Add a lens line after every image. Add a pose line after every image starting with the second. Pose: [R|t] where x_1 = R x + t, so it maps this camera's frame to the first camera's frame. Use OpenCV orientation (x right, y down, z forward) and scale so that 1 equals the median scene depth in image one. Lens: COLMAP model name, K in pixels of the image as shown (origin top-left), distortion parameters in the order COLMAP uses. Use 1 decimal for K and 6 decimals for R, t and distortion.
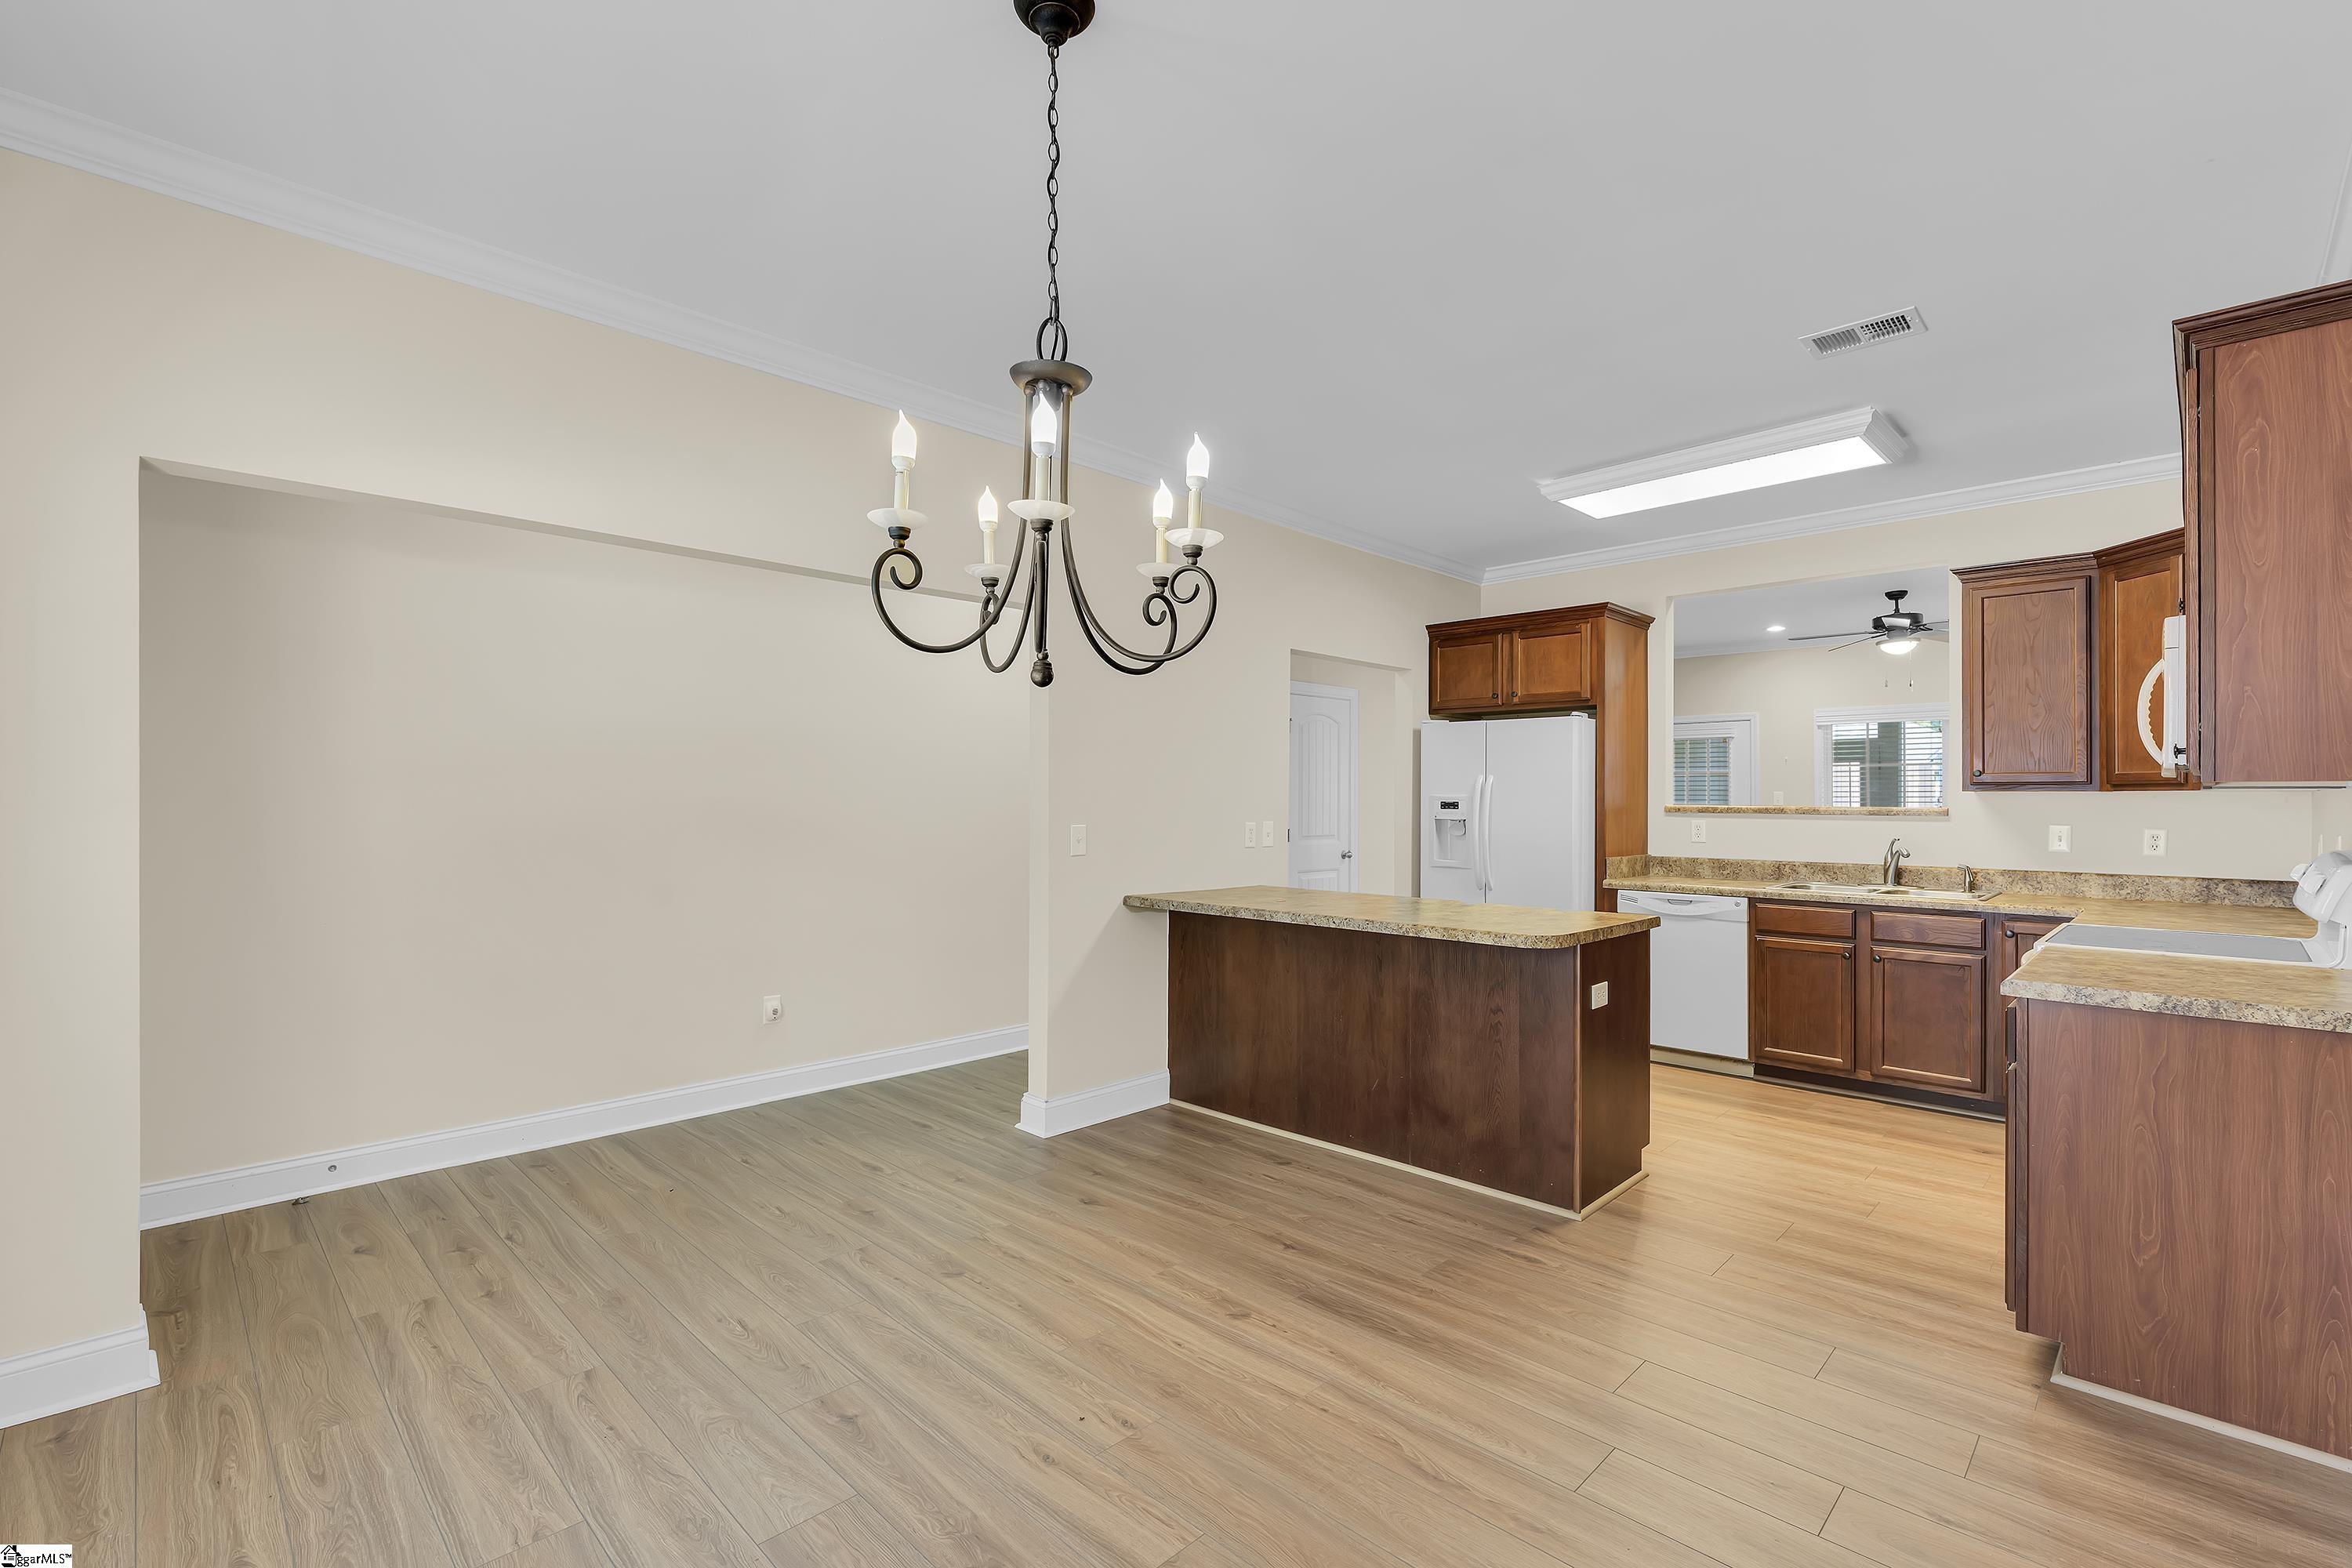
lens RADIAL K [[1034.3, 0, 1176.0], [0, 1034.3, 784.0], [0, 0, 1]] dist [-0.001088, 0.000151]
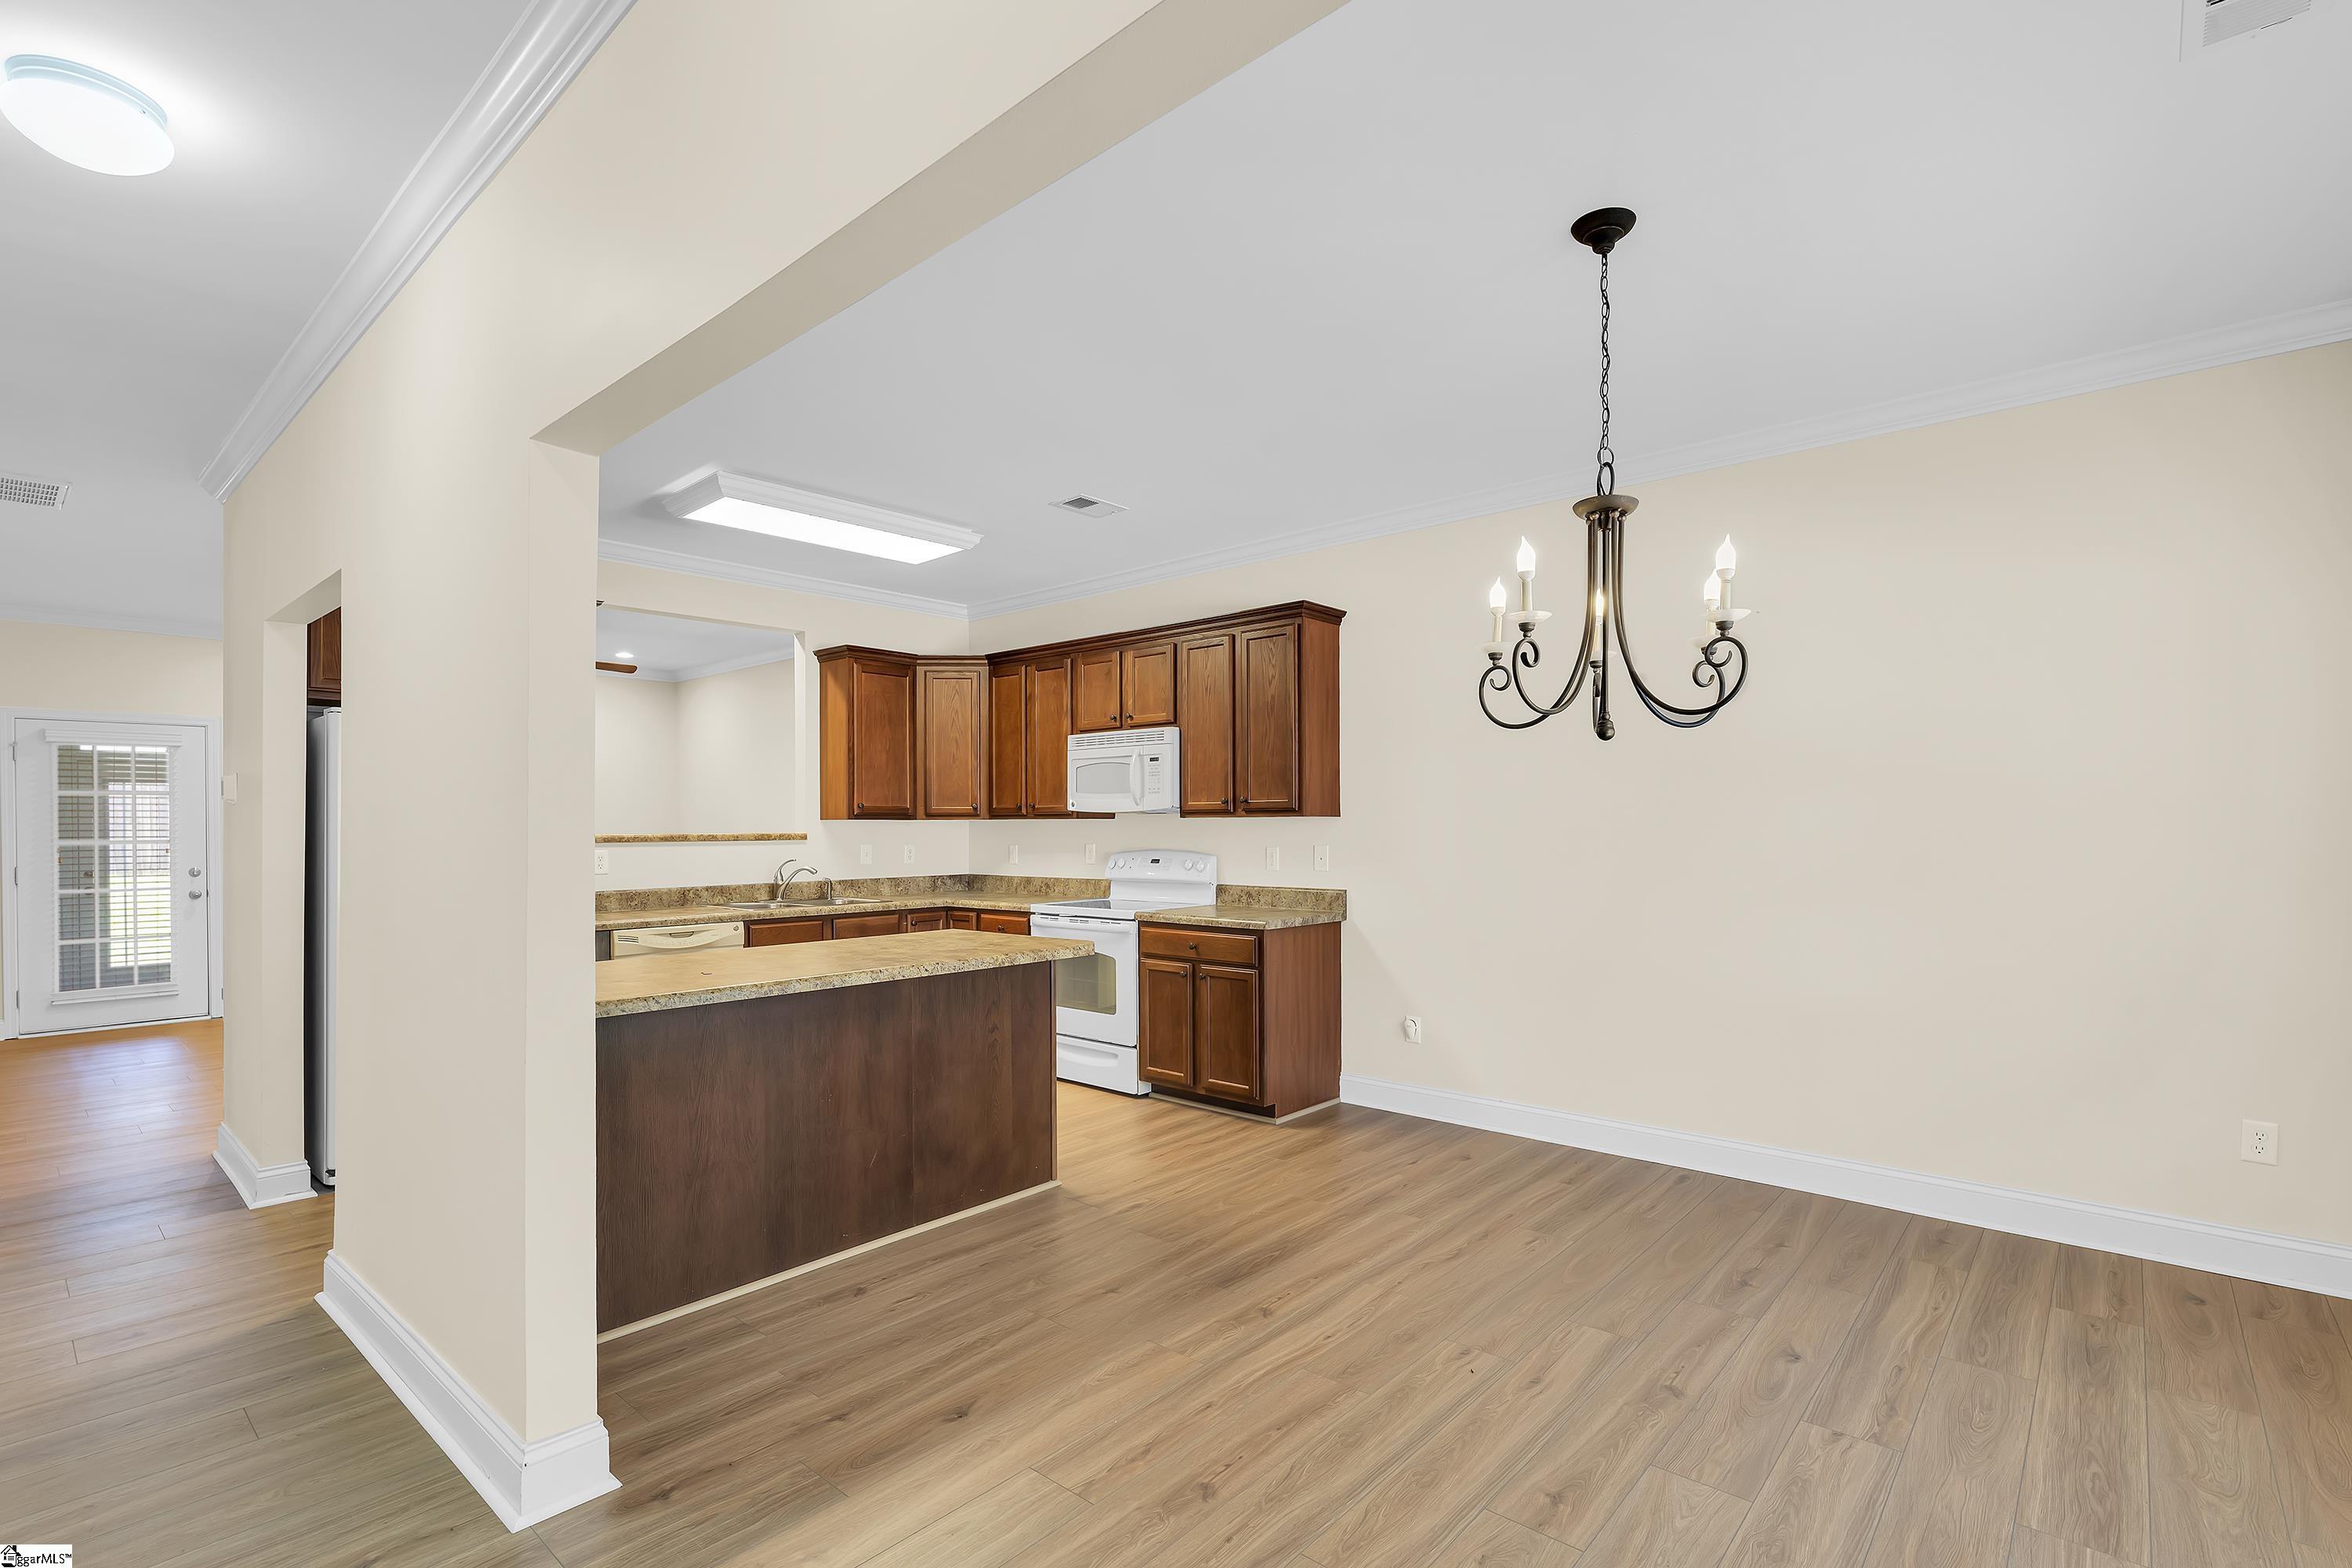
lens RADIAL K [[1087.3, 0, 1184.9], [0, 1087.3, 816.2], [0, 0, 1]] dist [-0.005388, -0.000146]
pose [[-0.062549, 0.008169, 0.998008, -0.822756], [-0.009826, 0.999913, -0.008800, 0.014125], [-0.997994, -0.010357, -0.062463, 0.910539]]
